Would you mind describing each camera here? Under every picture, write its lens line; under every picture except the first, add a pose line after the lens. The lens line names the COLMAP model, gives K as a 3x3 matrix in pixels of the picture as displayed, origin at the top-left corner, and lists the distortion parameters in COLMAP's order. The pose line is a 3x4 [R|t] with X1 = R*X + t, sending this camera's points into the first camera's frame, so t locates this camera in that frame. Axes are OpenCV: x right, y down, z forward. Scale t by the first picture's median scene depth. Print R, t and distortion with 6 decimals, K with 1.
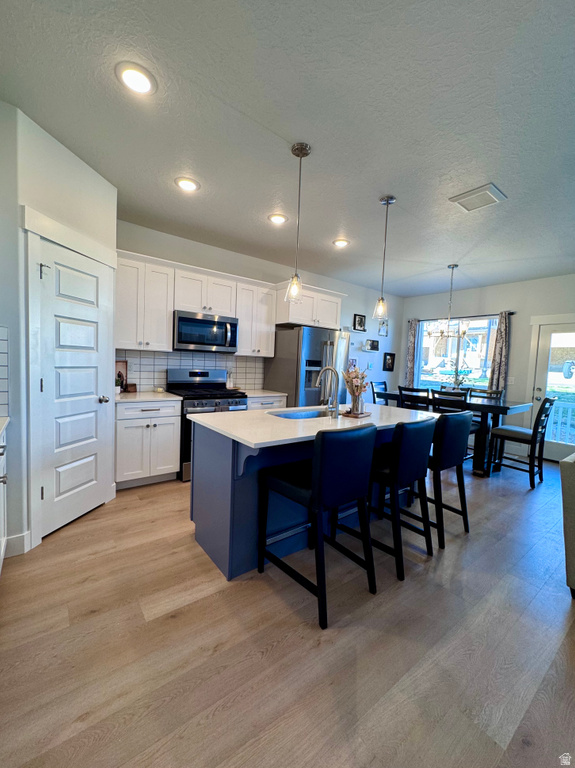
lens RADIAL K [[315.2, 0, 288.8], [0, 315.2, 382.5], [0, 0, 1]] dist [-0.002810, -0.000057]
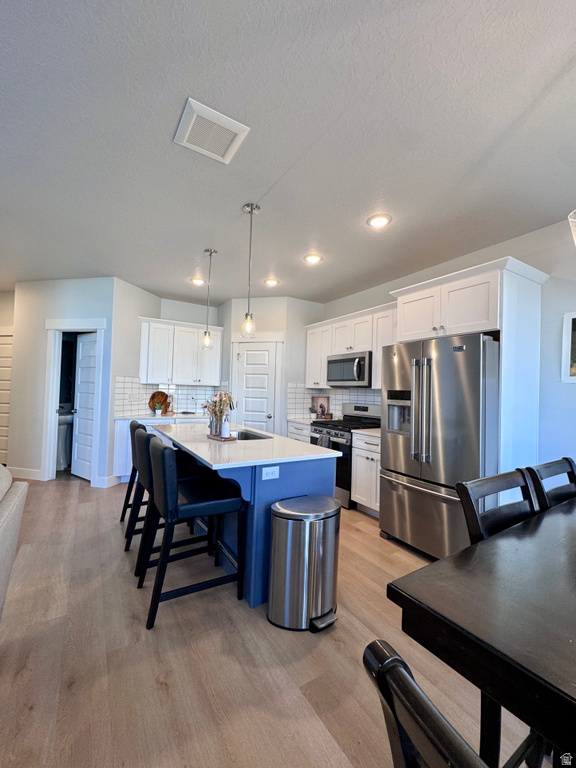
lens RADIAL K [[315.2, 0, 288.1], [0, 315.2, 381.8], [0, 0, 1]] dist [-0.002810, -0.000057]
pose [[-0.082529, -0.075516, -0.993723, 0.789612], [-0.097588, 0.992945, -0.067352, -0.019635], [0.991799, 0.091417, -0.089316, 0.823472]]
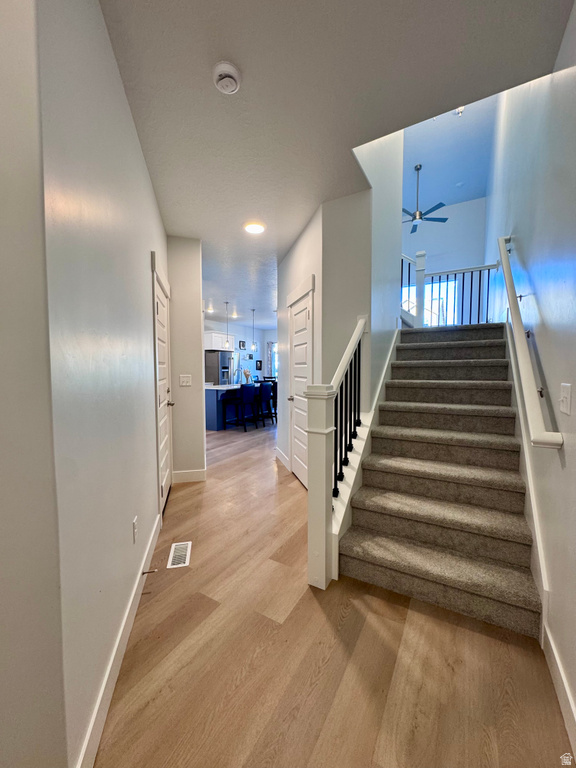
lens RADIAL K [[315.2, 0, 288.2], [0, 315.2, 383.9], [0, 0, 1]] dist [-0.002810, -0.000057]
pose [[0.924472, -0.065902, 0.375511, -0.335893], [0.068050, 0.997653, 0.007555, 0.062536], [-0.375128, 0.018569, 0.926787, -1.157622]]
